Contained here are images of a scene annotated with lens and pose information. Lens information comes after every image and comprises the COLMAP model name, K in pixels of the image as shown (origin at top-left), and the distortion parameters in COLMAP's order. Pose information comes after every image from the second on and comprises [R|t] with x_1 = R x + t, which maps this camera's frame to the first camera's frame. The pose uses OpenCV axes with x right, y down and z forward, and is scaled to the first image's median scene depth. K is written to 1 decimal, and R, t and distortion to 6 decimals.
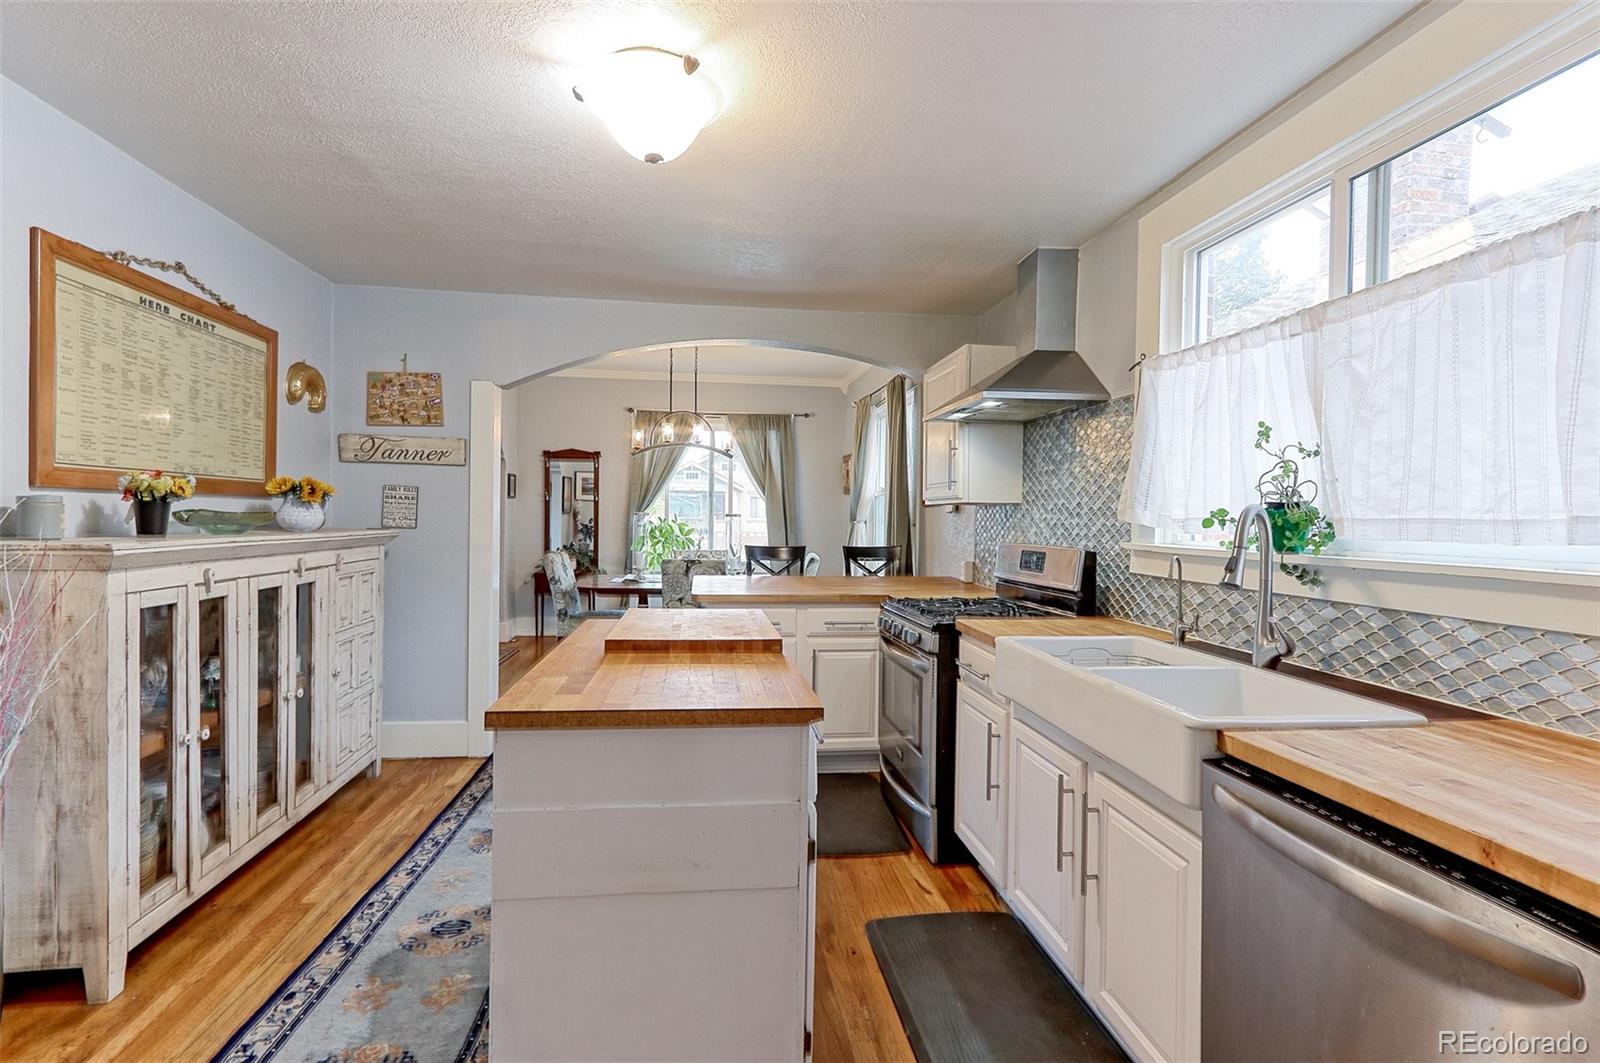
lens RADIAL K [[745.8, 0, 797.4], [0, 745.8, 530.6], [0, 0, 1]] dist [-0.002066, 0.001507]
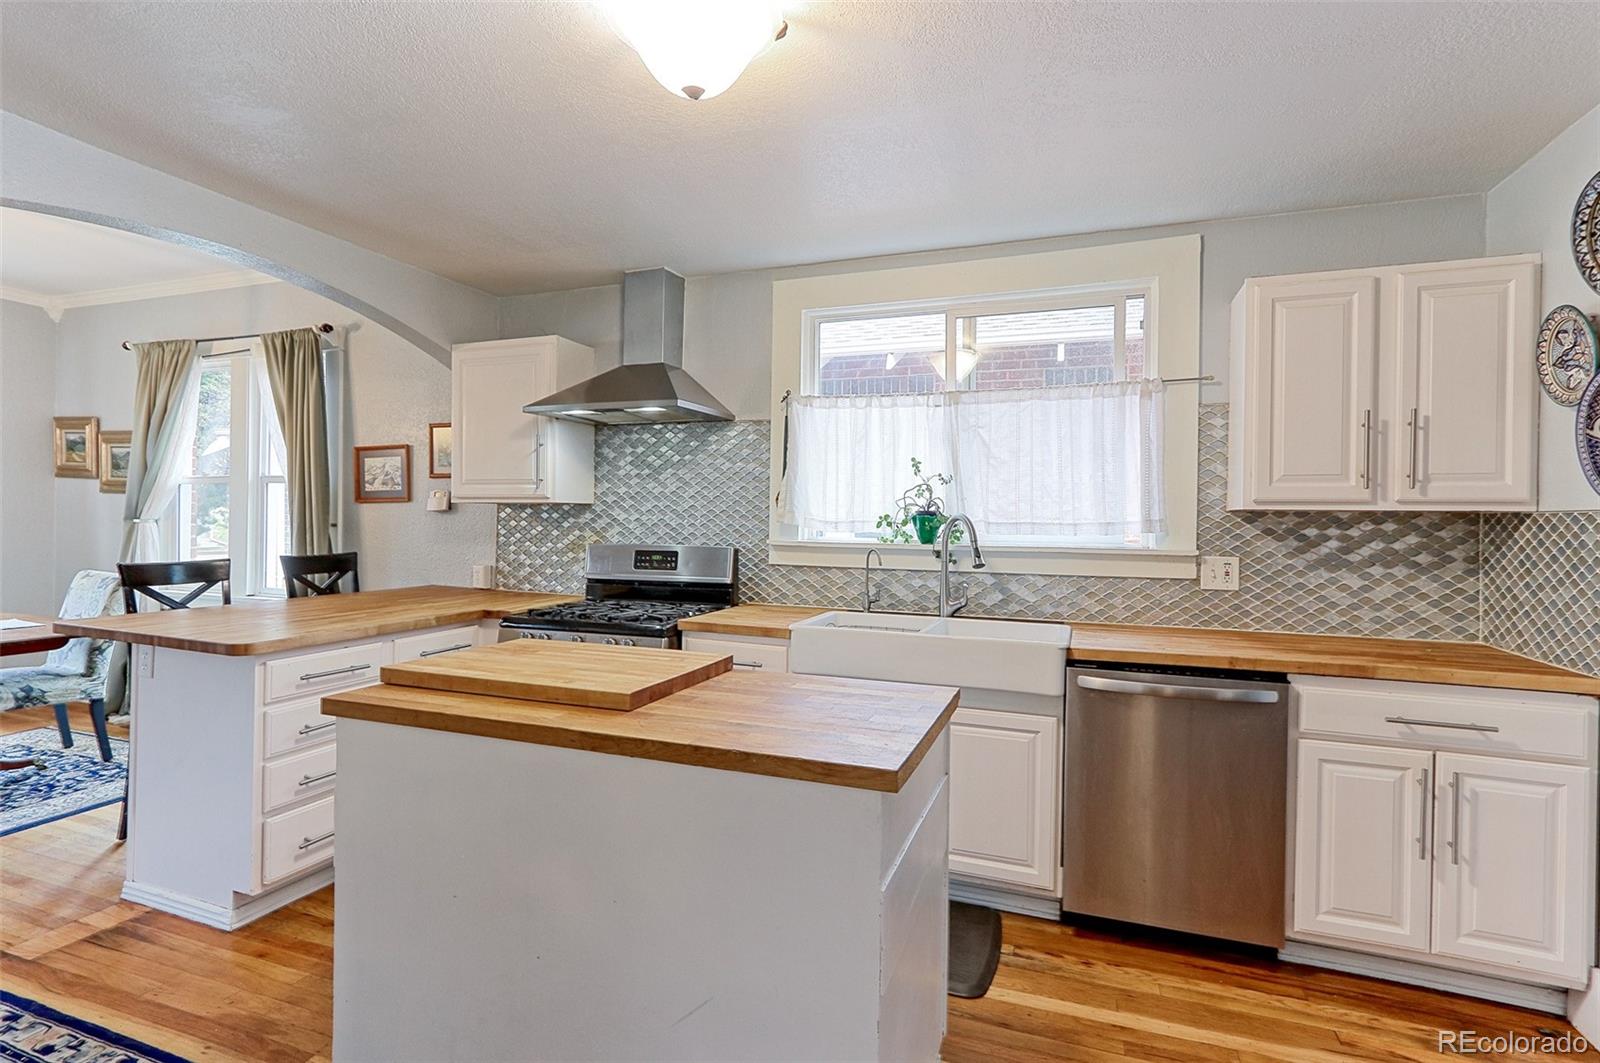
lens RADIAL K [[745.8, 0, 836.0], [0, 745.8, 517.0], [0, 0, 1]] dist [-0.002066, 0.001507]
pose [[0.454579, -0.008394, 0.890667, -0.776210], [0.012191, 0.999921, 0.003202, -0.030881], [-0.890623, 0.009403, 0.454646, 0.433247]]
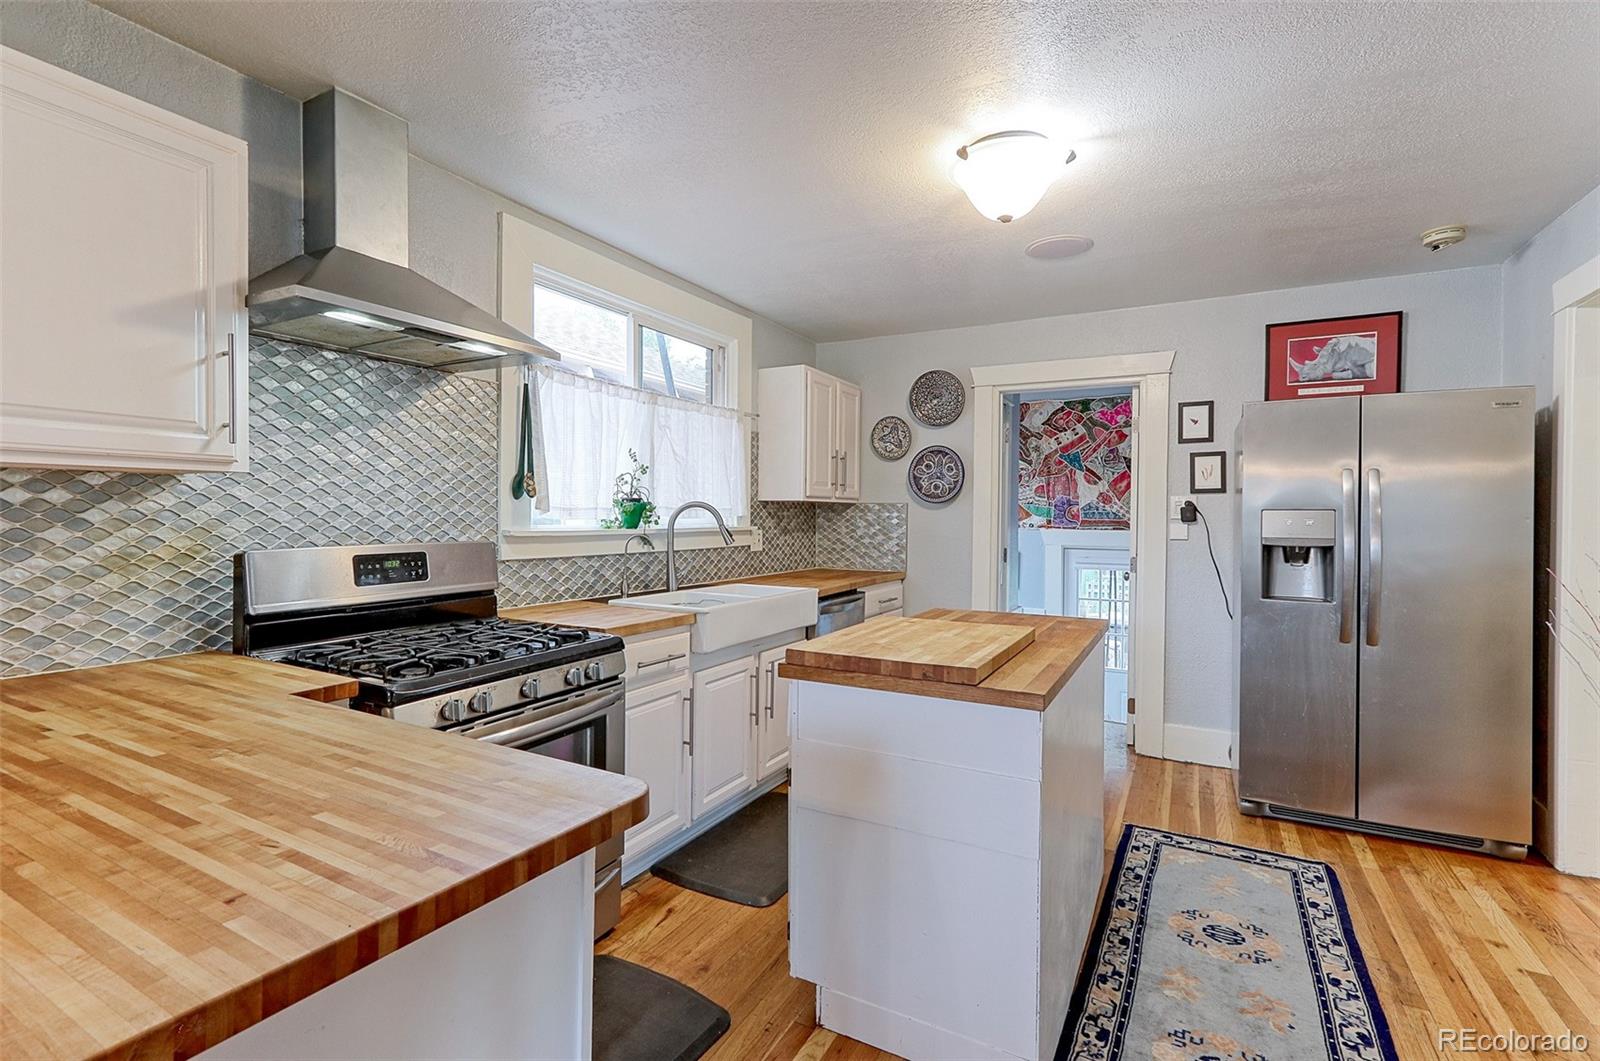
lens RADIAL K [[745.8, 0, 808.5], [0, 745.8, 517.5], [0, 0, 1]] dist [-0.002066, 0.001507]
pose [[-0.818233, -0.014208, 0.574711, -0.598047], [-0.000023, 0.999695, 0.024681, -0.033908], [-0.574886, 0.020182, -0.817984, 2.029700]]
